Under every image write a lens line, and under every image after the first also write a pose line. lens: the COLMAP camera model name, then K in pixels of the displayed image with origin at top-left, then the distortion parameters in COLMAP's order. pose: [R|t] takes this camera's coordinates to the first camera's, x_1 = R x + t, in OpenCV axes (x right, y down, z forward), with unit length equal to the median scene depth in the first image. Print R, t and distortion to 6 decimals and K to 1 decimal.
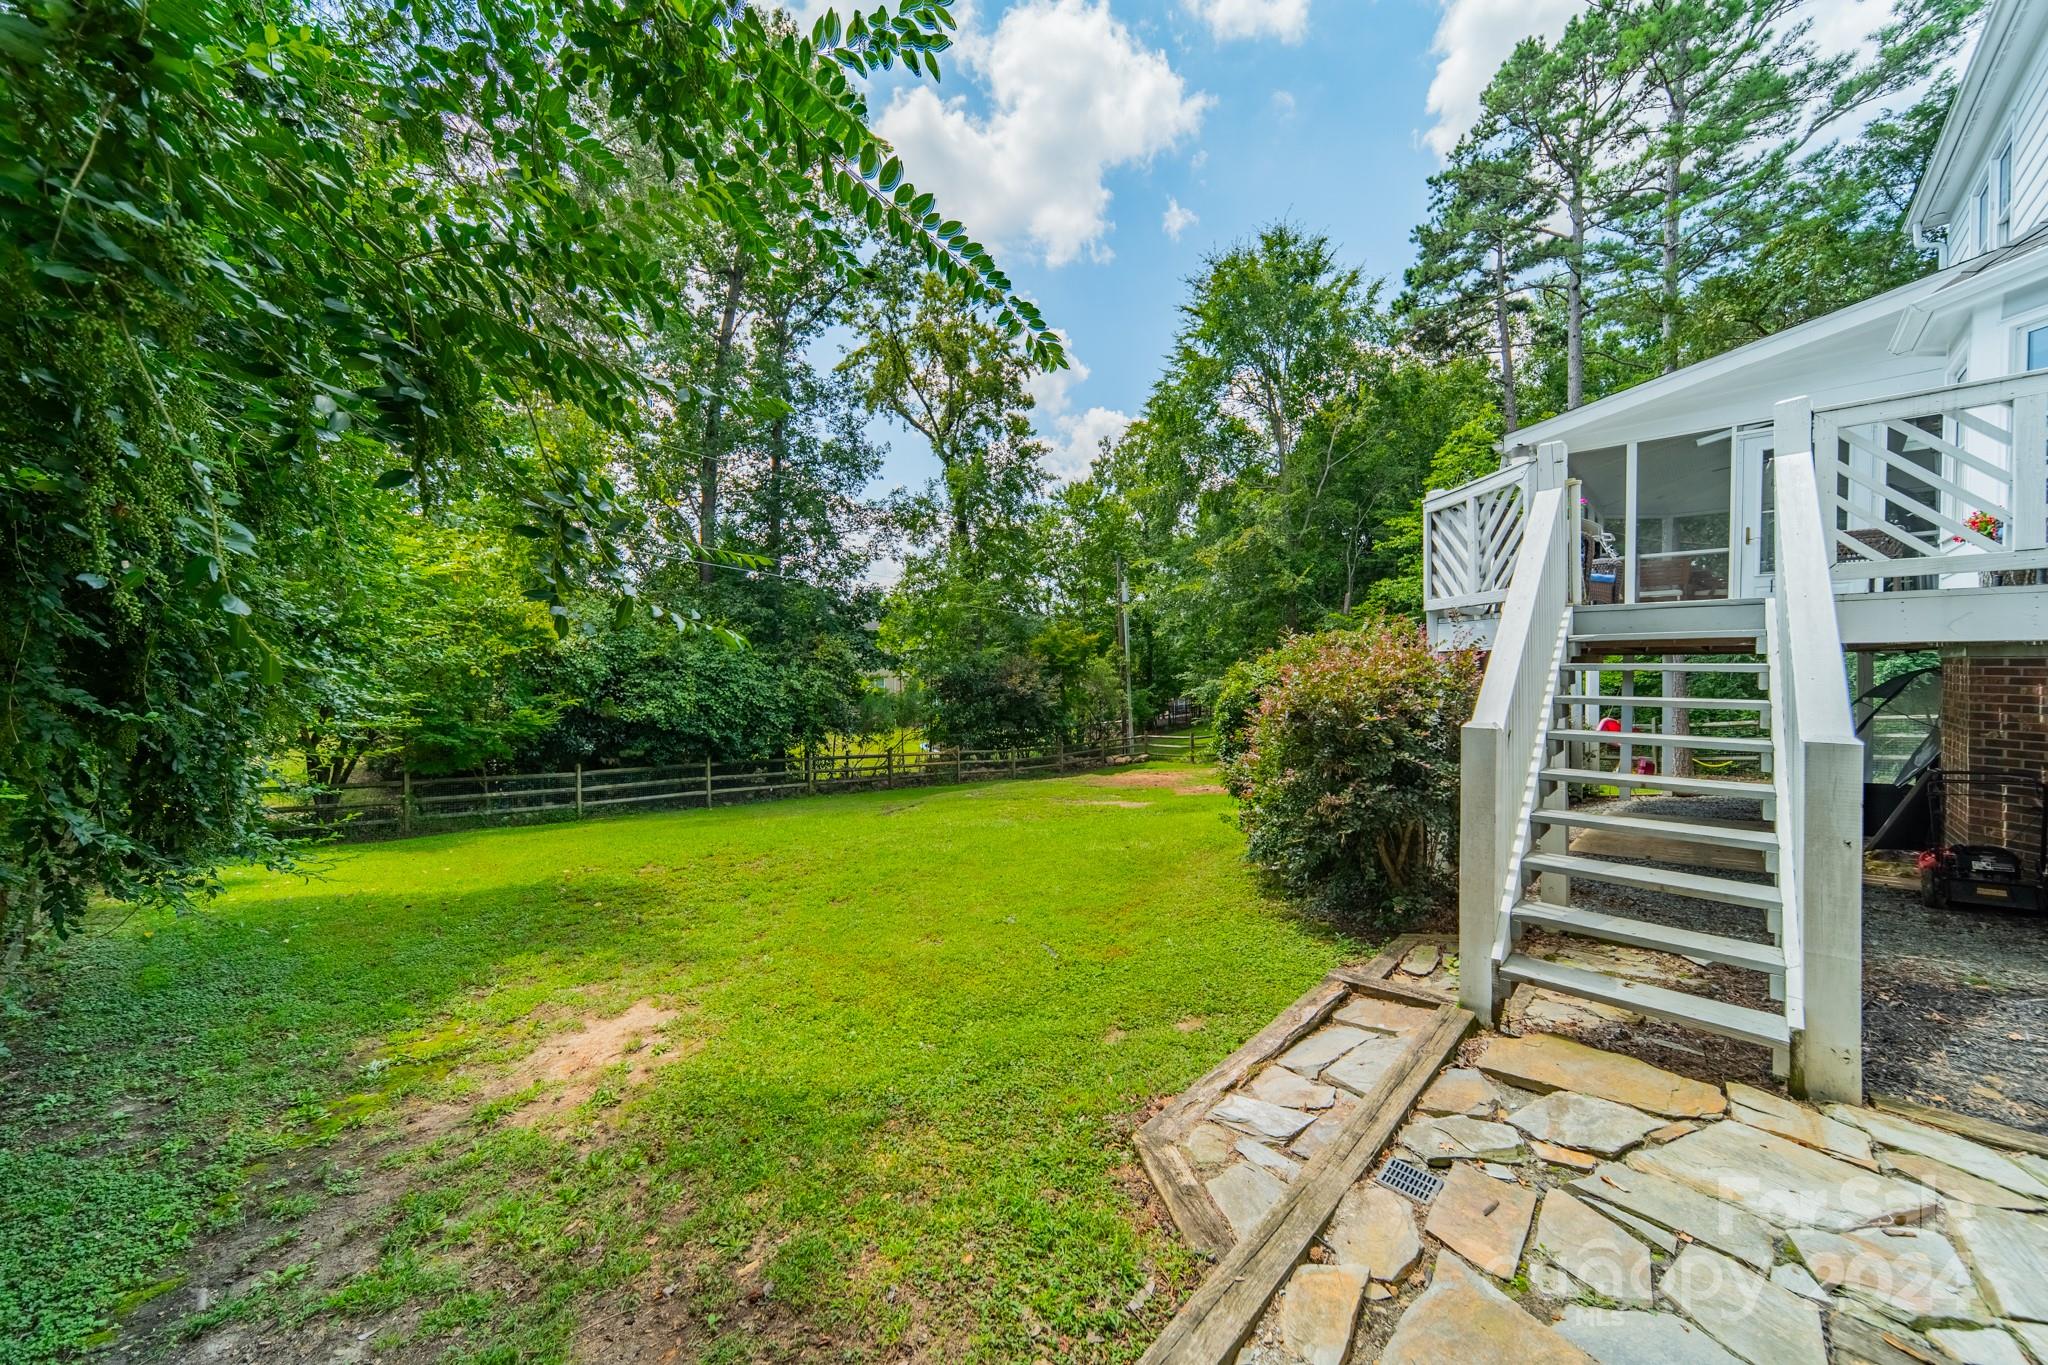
lens RADIAL K [[735.4, 0, 1027.9], [0, 735.4, 678.3], [0, 0, 1]] dist [0.010336, 0.000432]
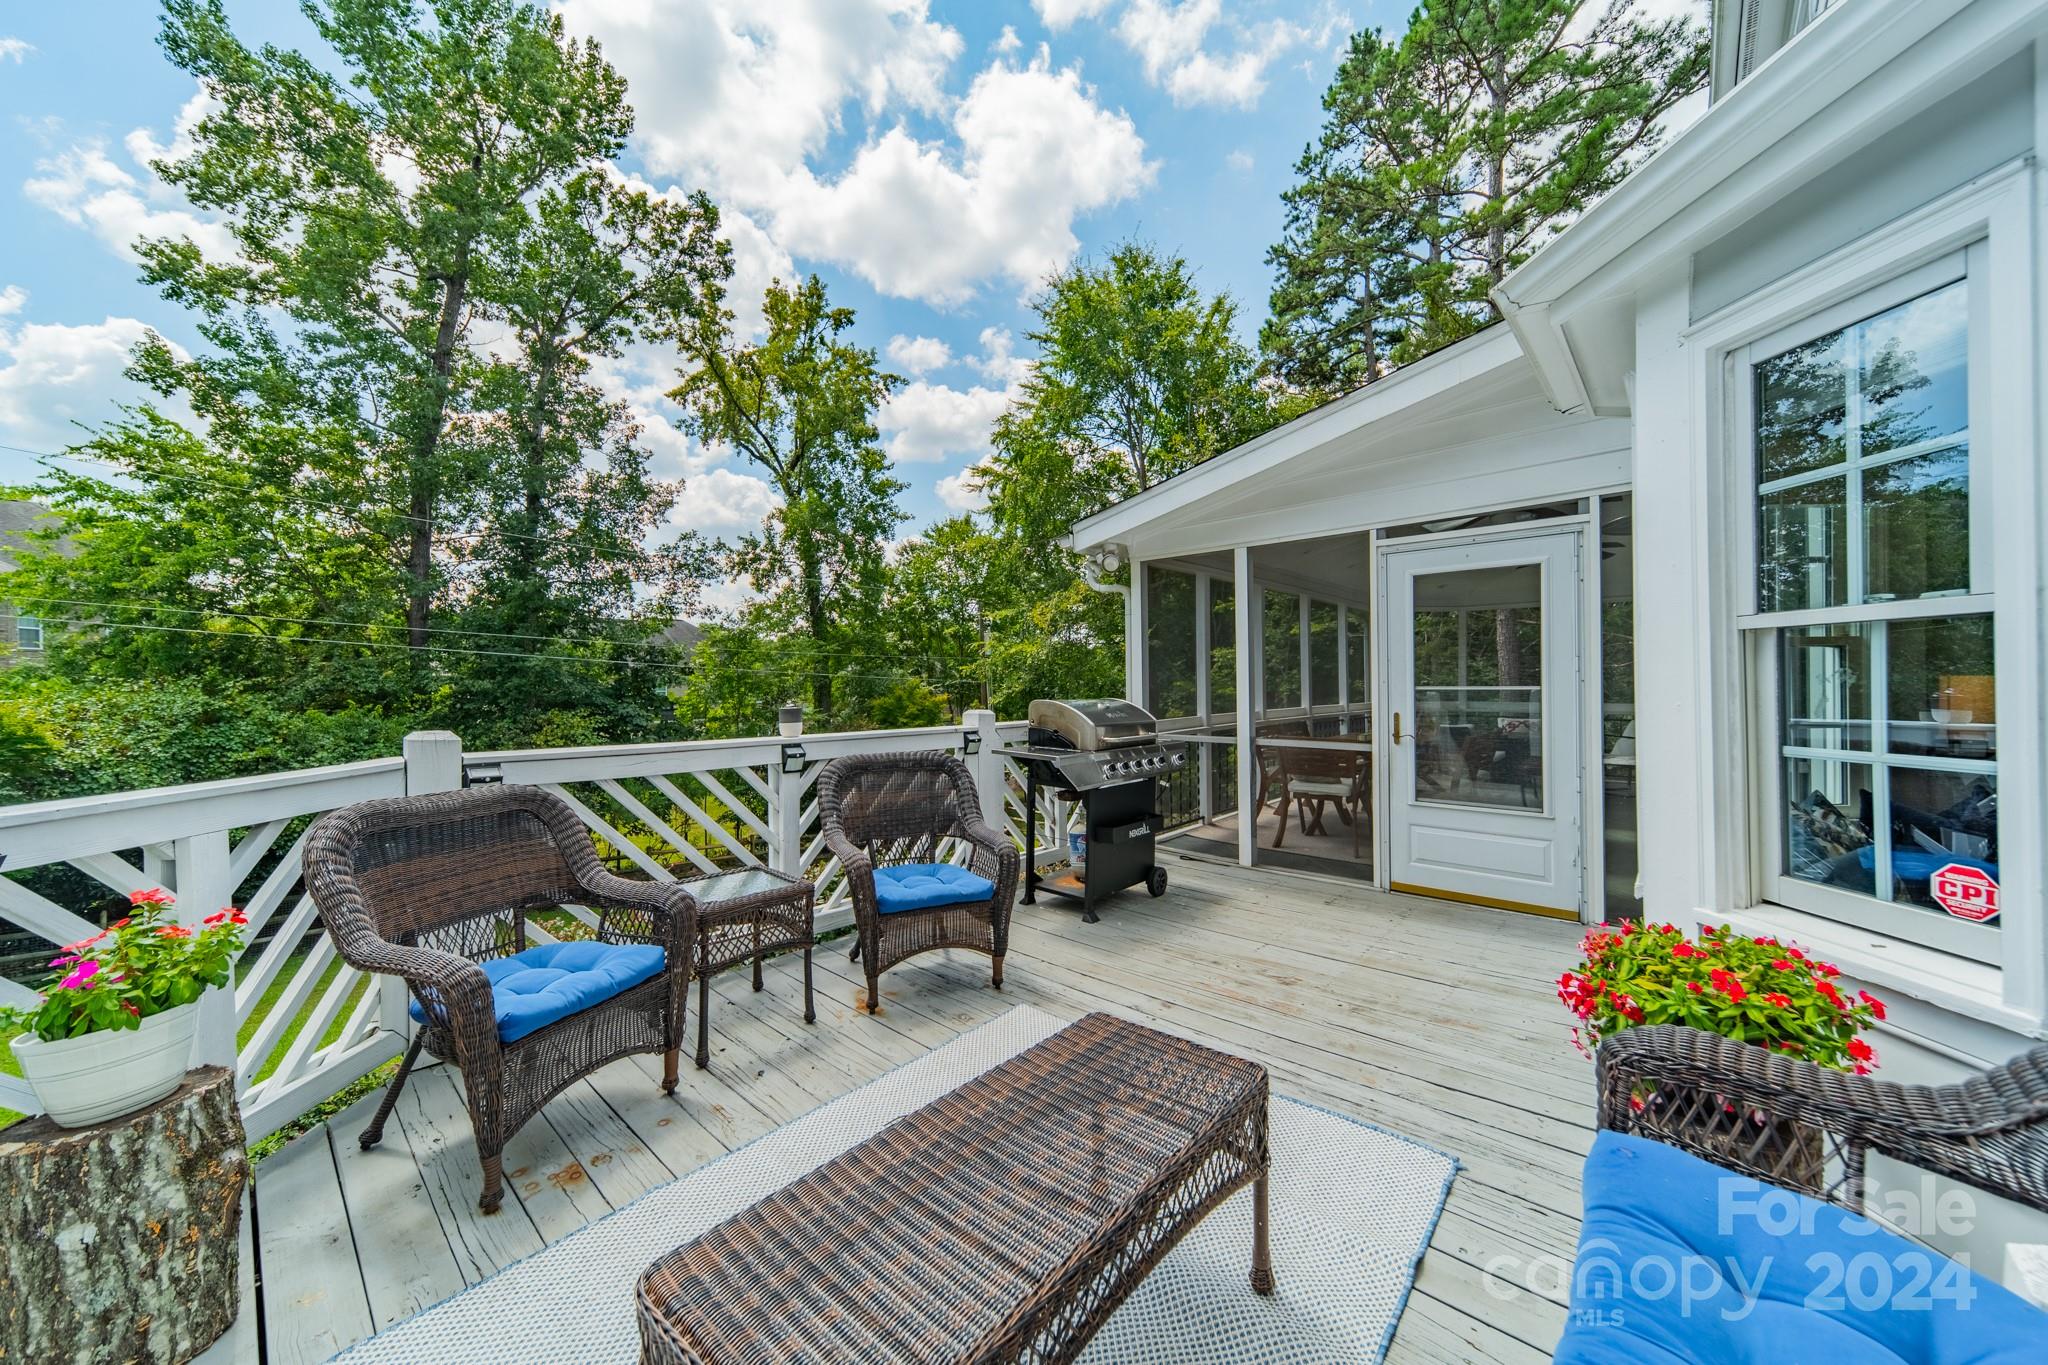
lens RADIAL K [[735.4, 0, 1019.8], [0, 735.4, 684.0], [0, 0, 1]] dist [0.010336, 0.000432]
pose [[0.999450, 0.000216, 0.033165, 0.176297], [0.000619, 0.999683, -0.025163, -0.055369], [-0.033160, 0.025170, 0.999133, 0.121039]]
